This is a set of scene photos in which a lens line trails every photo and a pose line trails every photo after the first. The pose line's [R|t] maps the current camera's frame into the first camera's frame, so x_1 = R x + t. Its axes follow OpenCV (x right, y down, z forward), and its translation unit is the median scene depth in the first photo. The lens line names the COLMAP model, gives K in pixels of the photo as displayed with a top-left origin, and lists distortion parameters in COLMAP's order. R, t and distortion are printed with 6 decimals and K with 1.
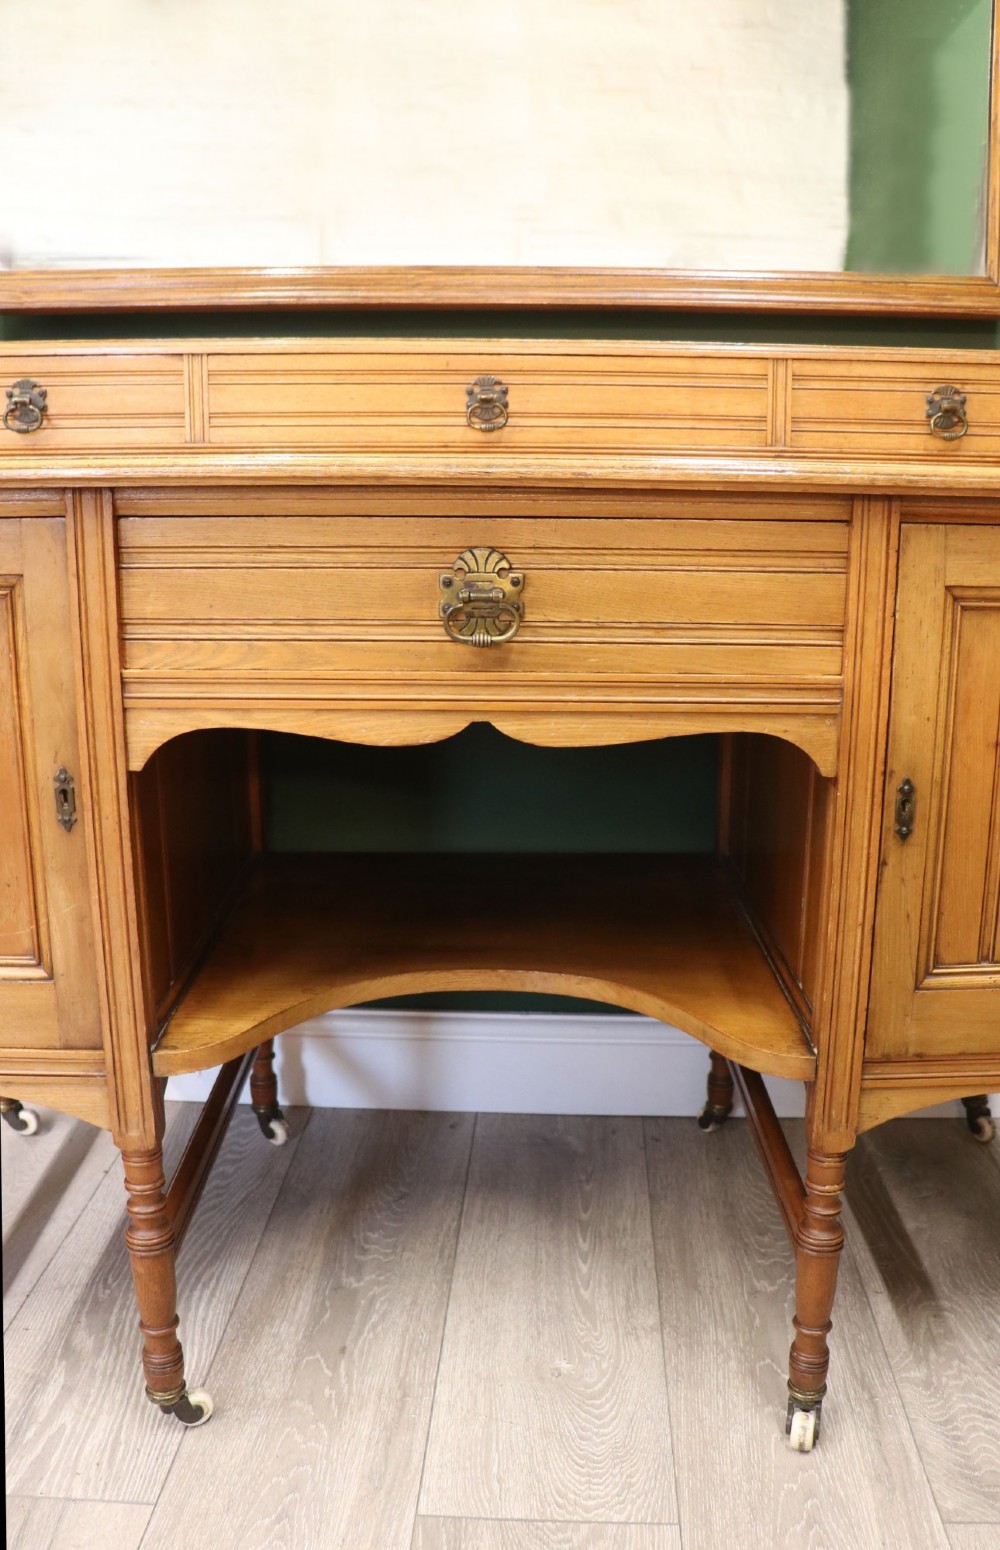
lens RADIAL K [[1338.1, 0, 546.4], [0, 1338.1, 764.2], [0, 0, 1]] dist [-0.149879, 0.084457]
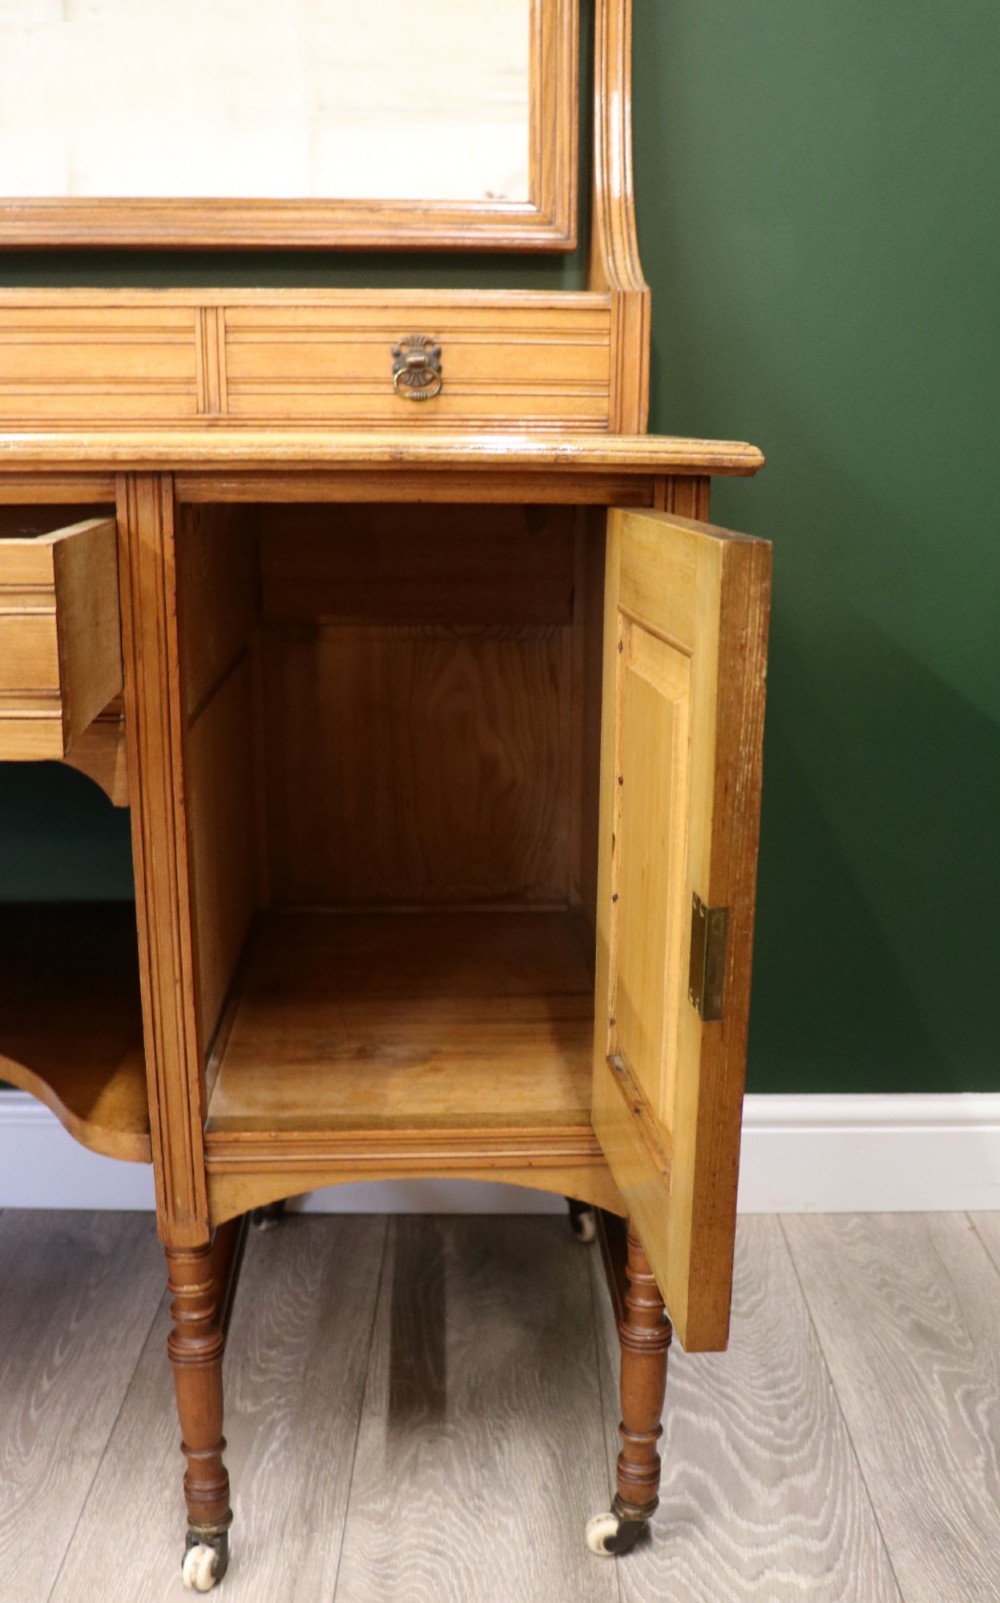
lens RADIAL K [[1614.3, 0, 617.4], [0, 1614.3, 926.0], [0, 0, 1]] dist [-0.140042, 0.000000]
pose [[0.996875, -0.009391, 0.078437, 0.360846], [0.003289, 0.996982, 0.077569, 0.005666], [-0.078928, -0.077069, 0.993897, -0.031383]]
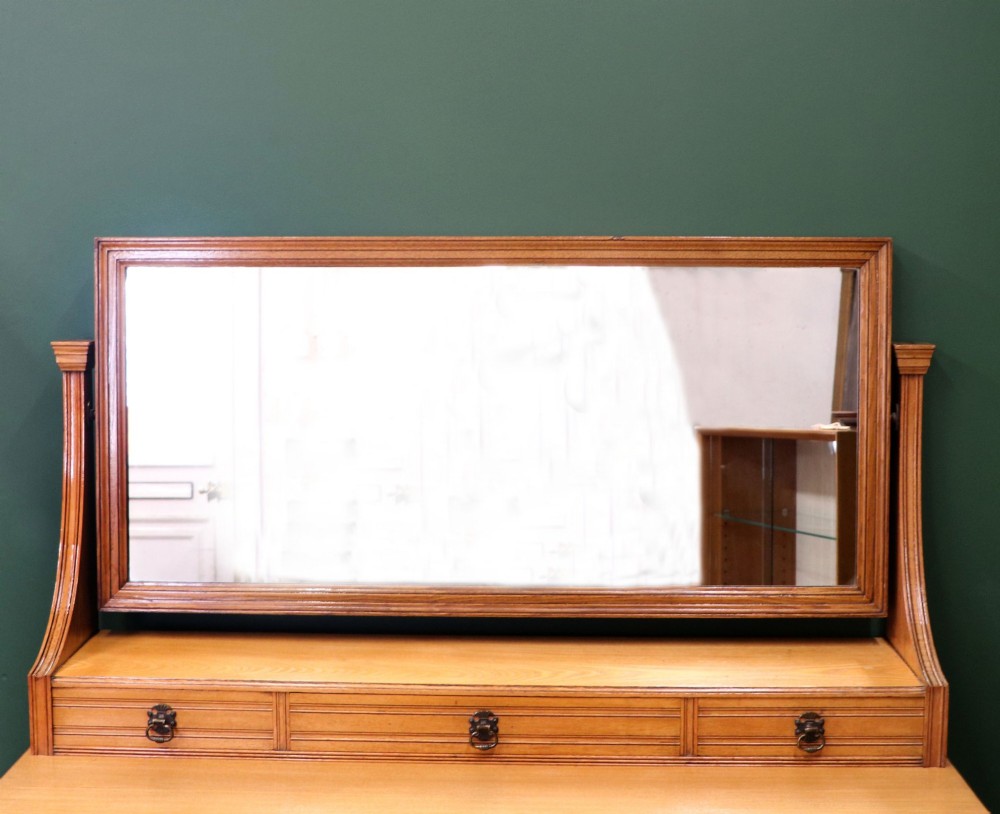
lens RADIAL K [[1505.4, 0, 491.5], [0, 1505.4, 378.9], [0, 0, 1]] dist [-0.066102, 0.000000]
pose [[0.998633, -0.000310, -0.052276, 0.050003], [-0.005043, 0.994749, -0.102217, -0.493962], [0.052034, 0.102341, 0.993388, -0.670397]]
